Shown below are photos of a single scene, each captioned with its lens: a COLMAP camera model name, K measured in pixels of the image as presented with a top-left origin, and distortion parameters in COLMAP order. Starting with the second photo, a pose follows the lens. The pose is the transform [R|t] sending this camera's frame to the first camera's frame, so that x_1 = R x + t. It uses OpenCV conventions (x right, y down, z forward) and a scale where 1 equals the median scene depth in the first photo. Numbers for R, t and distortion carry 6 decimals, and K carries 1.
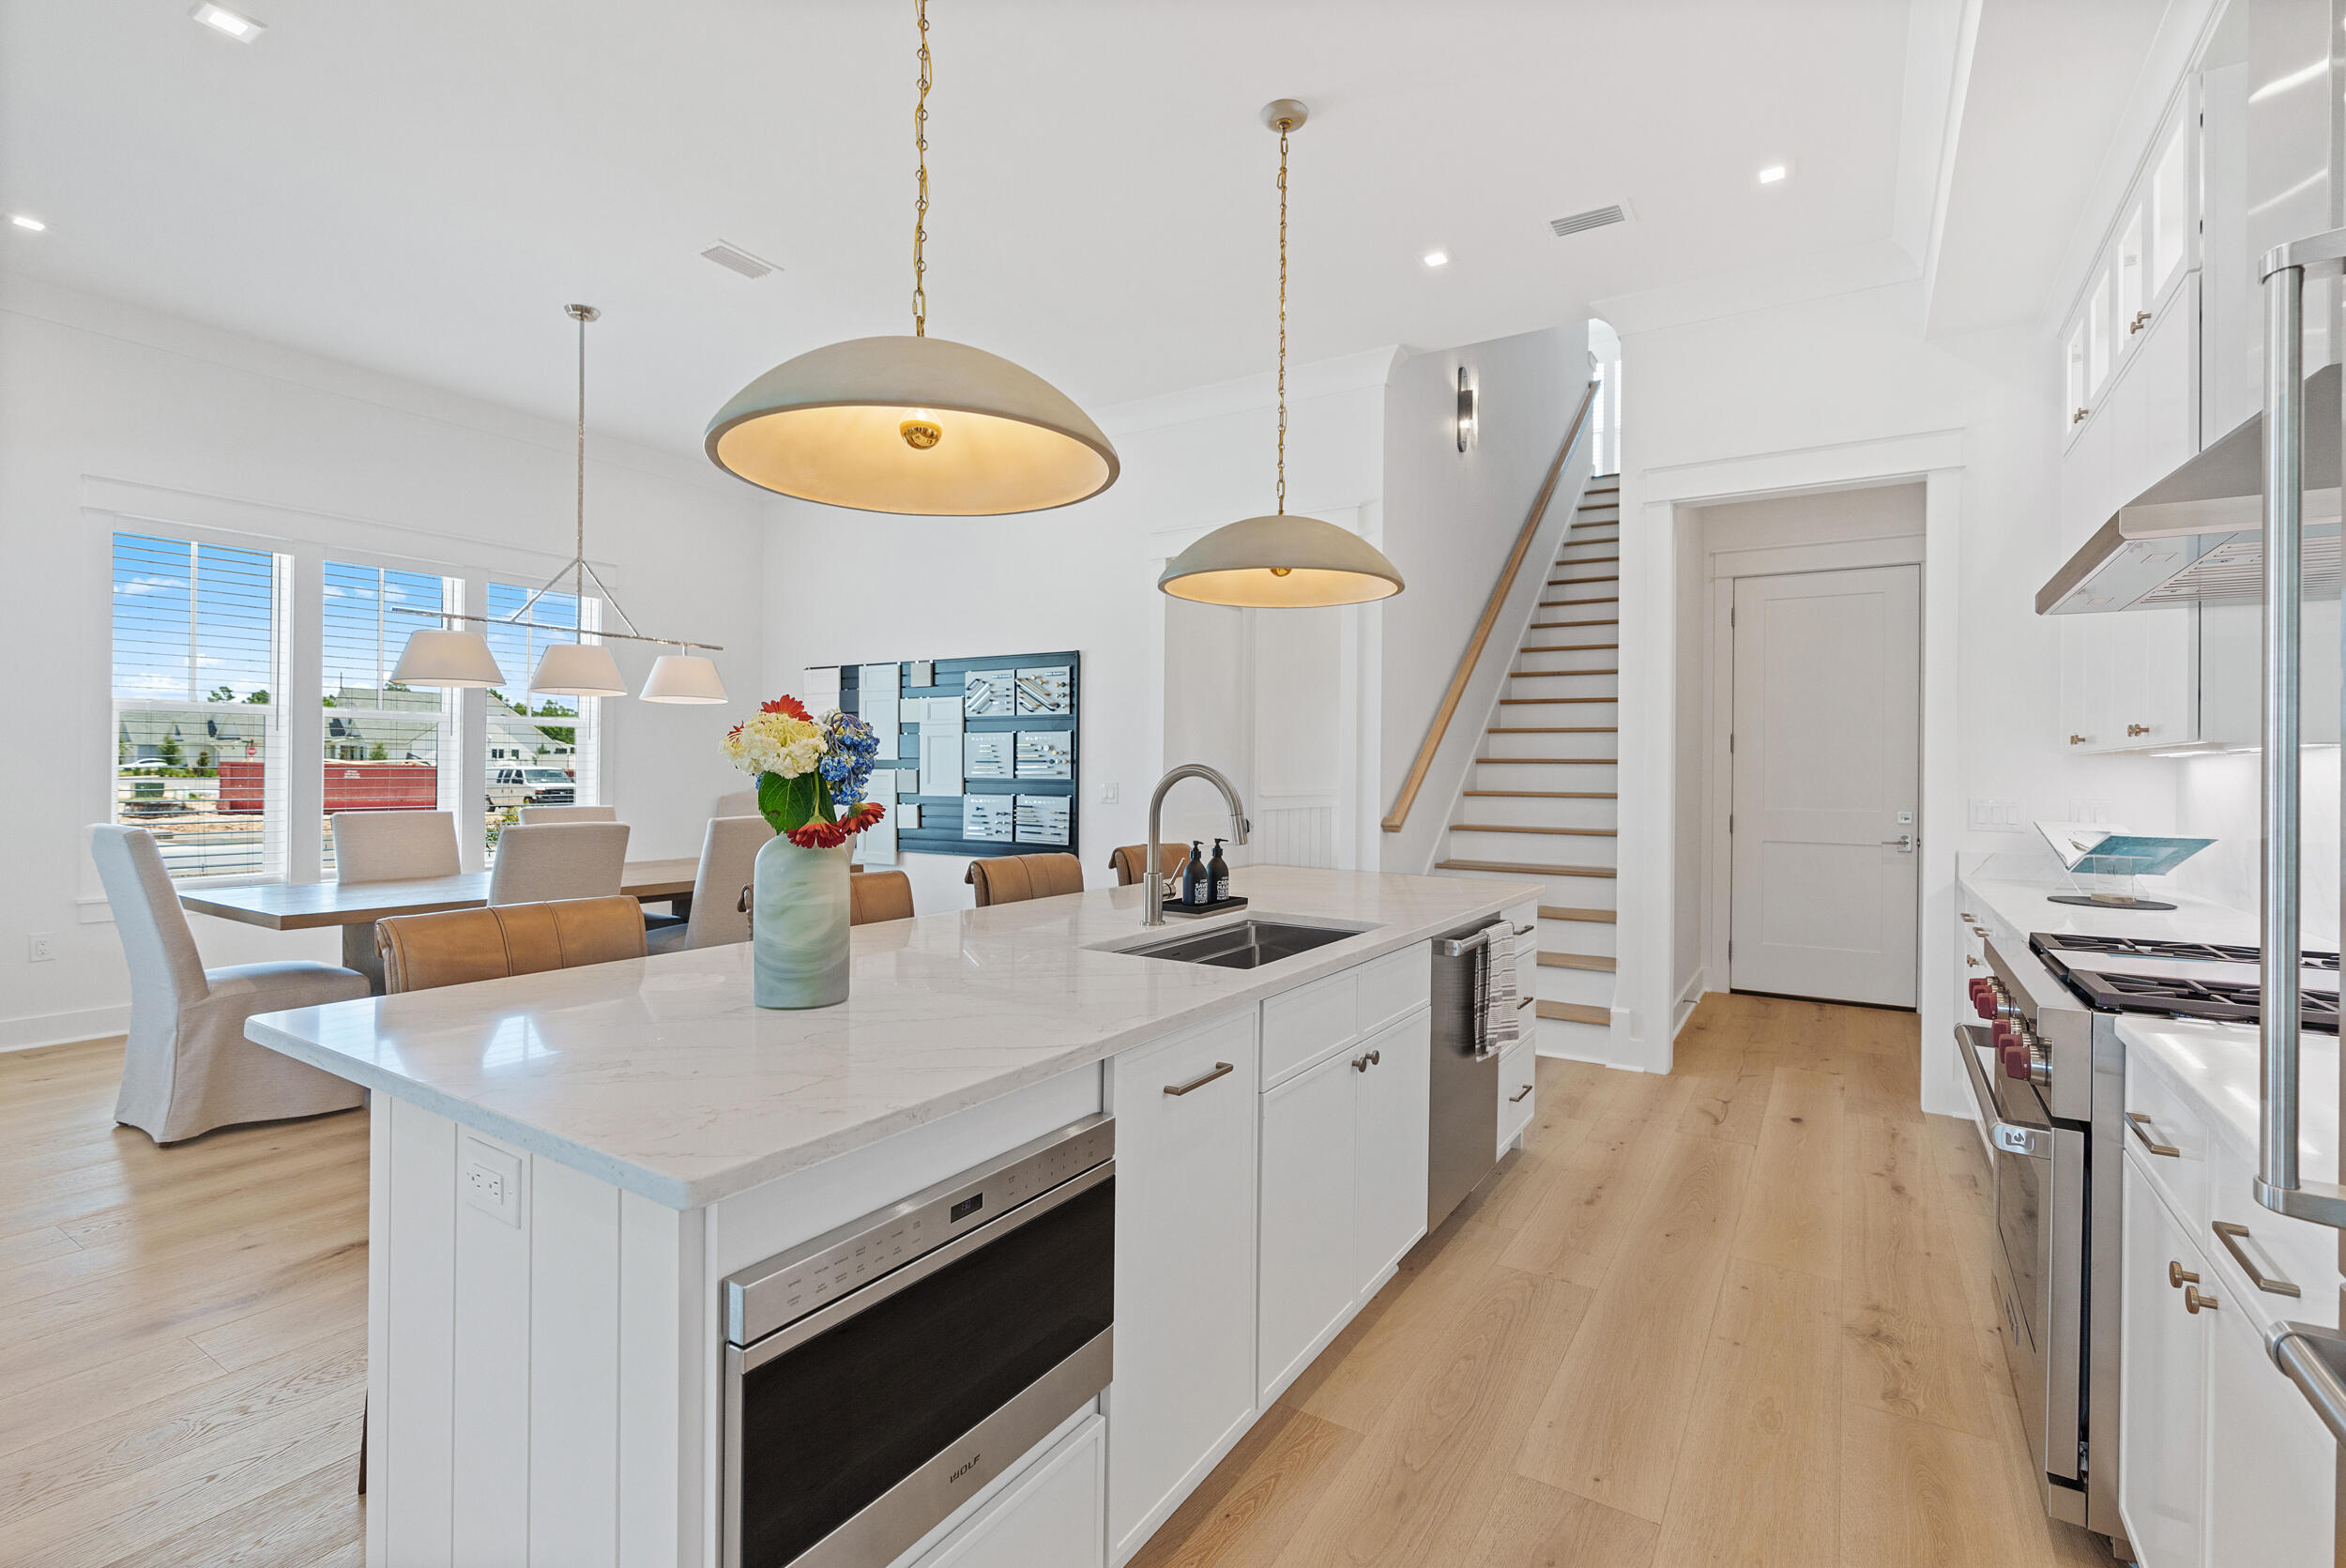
lens RADIAL K [[1033.2, 0, 1178.4], [0, 1033.2, 751.7], [0, 0, 1]] dist [-0.011848, 0.000419]
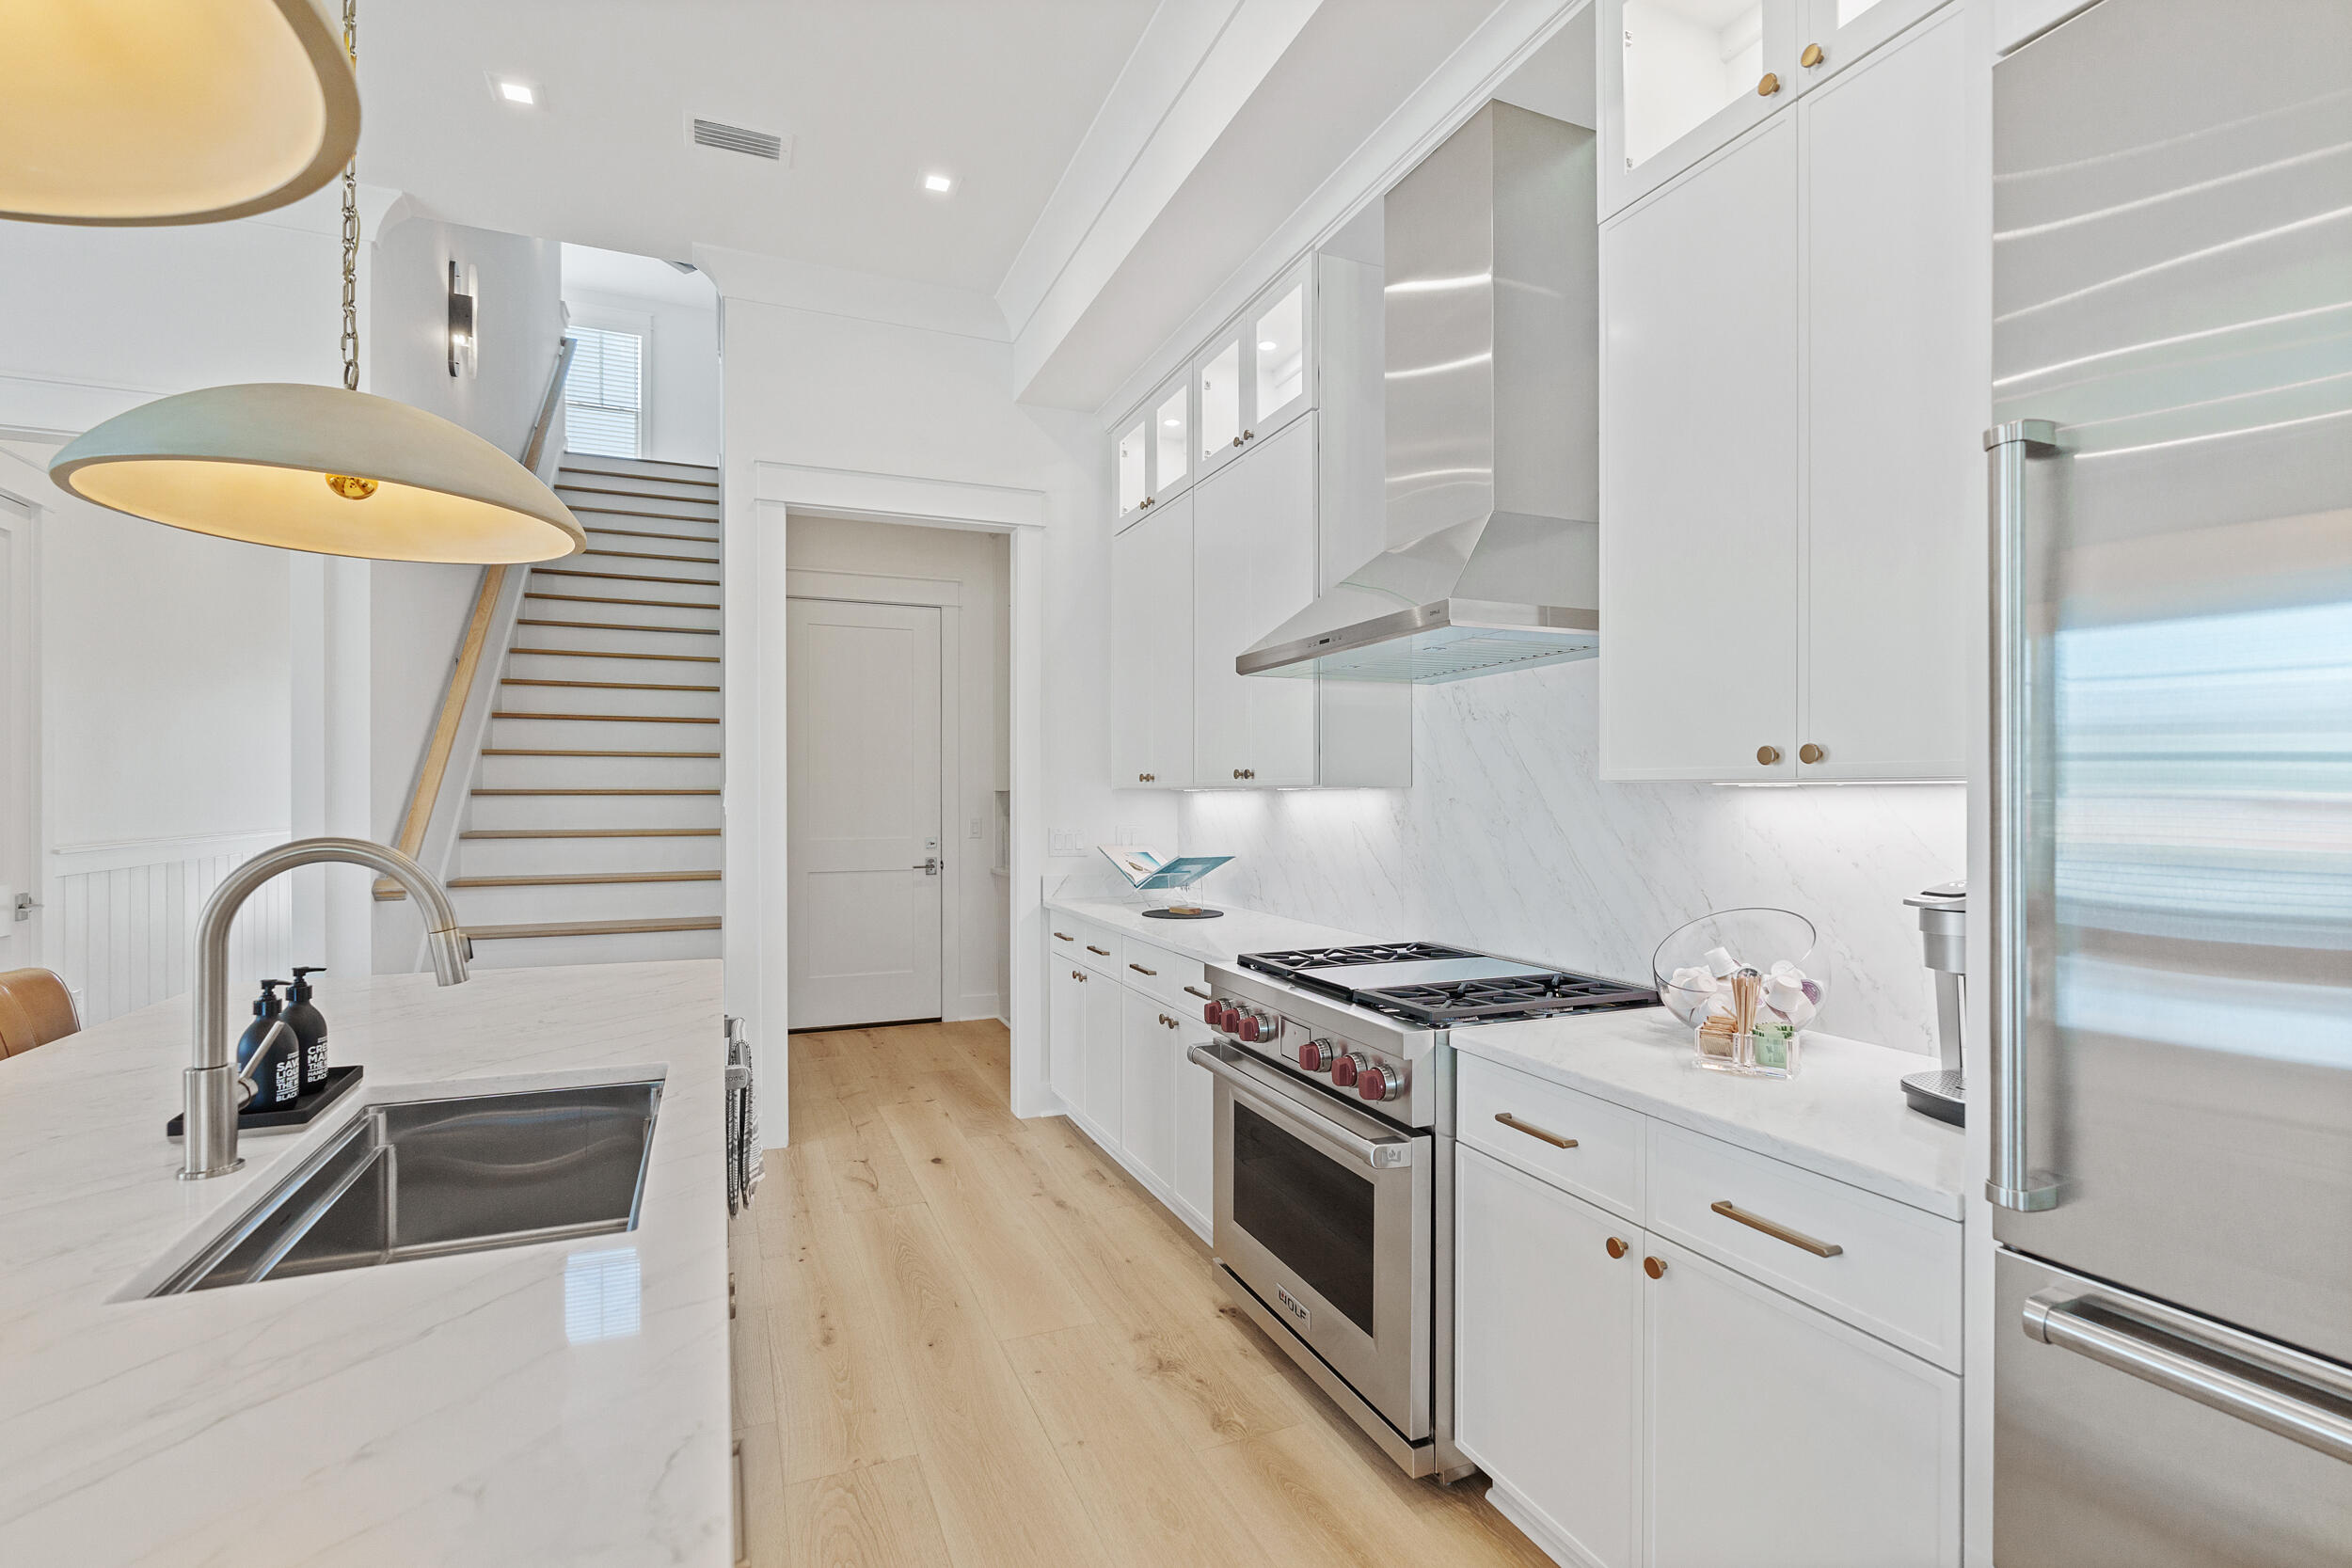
lens RADIAL K [[1074.5, 0, 1156.2], [0, 1074.5, 791.4], [0, 0, 1]] dist [-0.013526, 0.000420]
pose [[0.569809, -0.009102, 0.821727, -0.135935], [-0.007636, 0.999837, 0.016369, -0.016225], [-0.821742, -0.015602, 0.569647, 0.275236]]
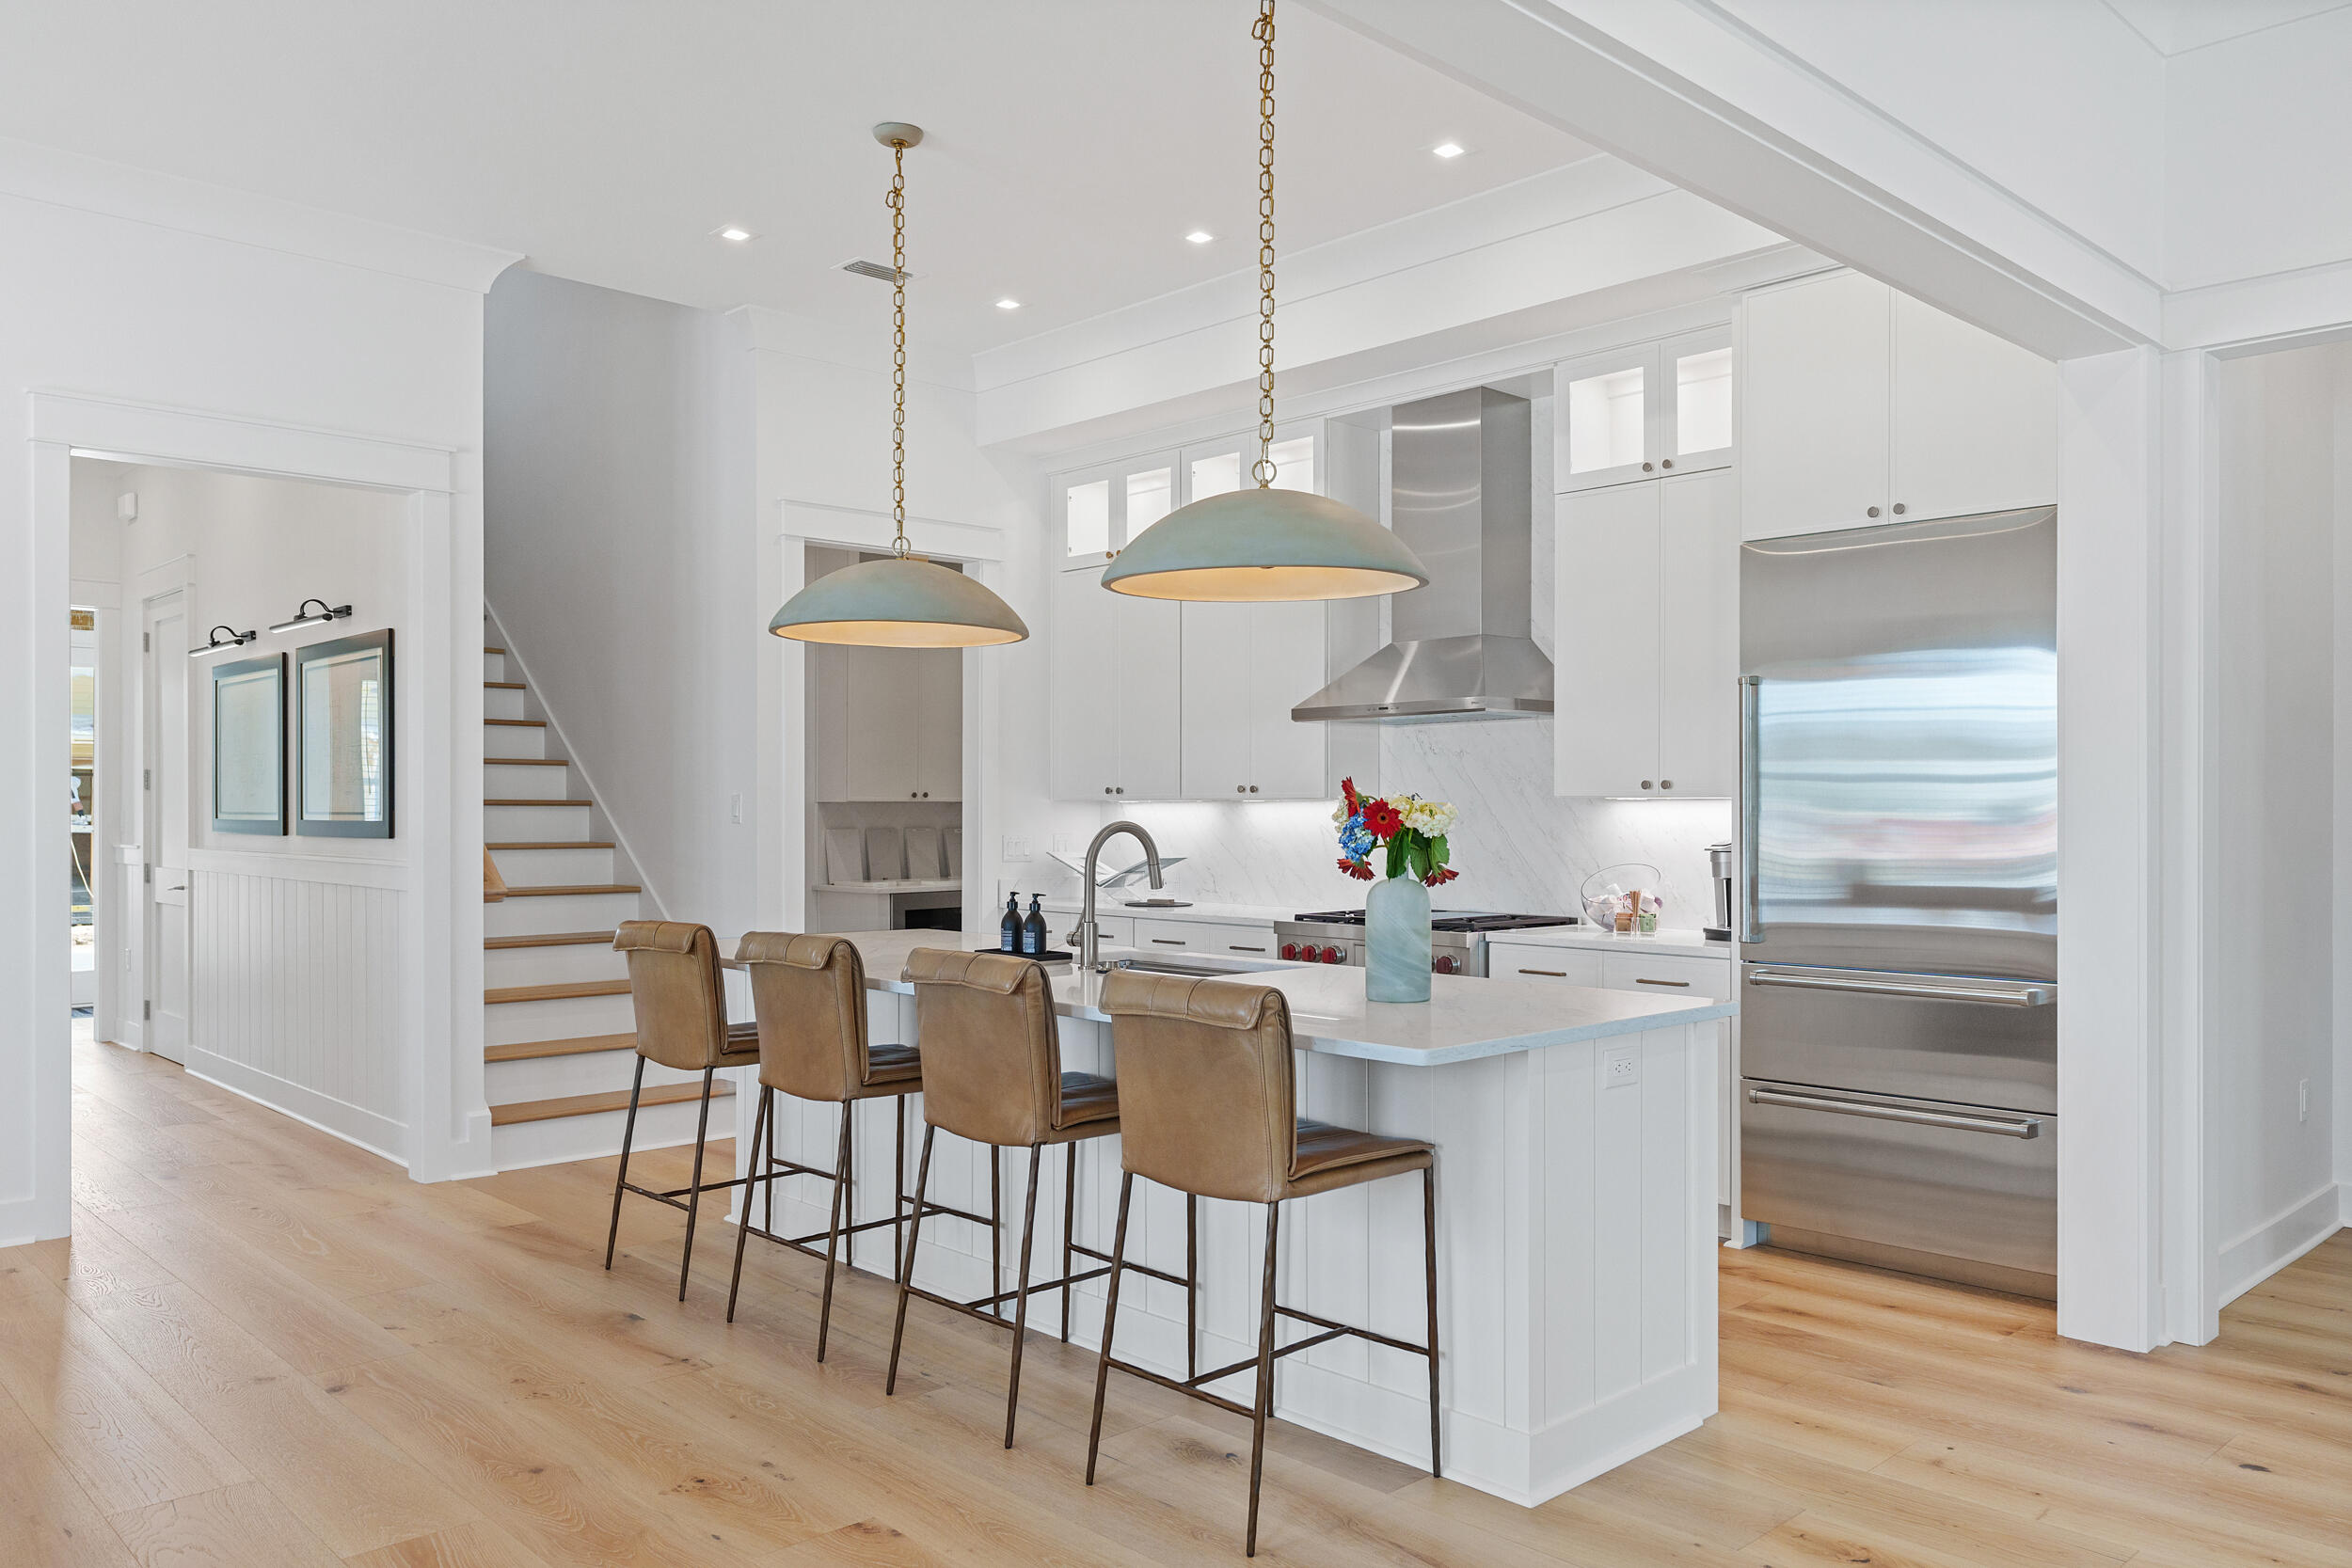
lens RADIAL K [[1701.7, 0, 1176.0], [0, 1701.7, 784.0], [0, 0, 1]] dist [0.038772, 0.000224]
pose [[0.228976, 0.001279, 0.973431, -1.357411], [-0.010661, 0.999942, 0.001194, -0.025334], [-0.973374, -0.010651, 0.228977, 0.395880]]
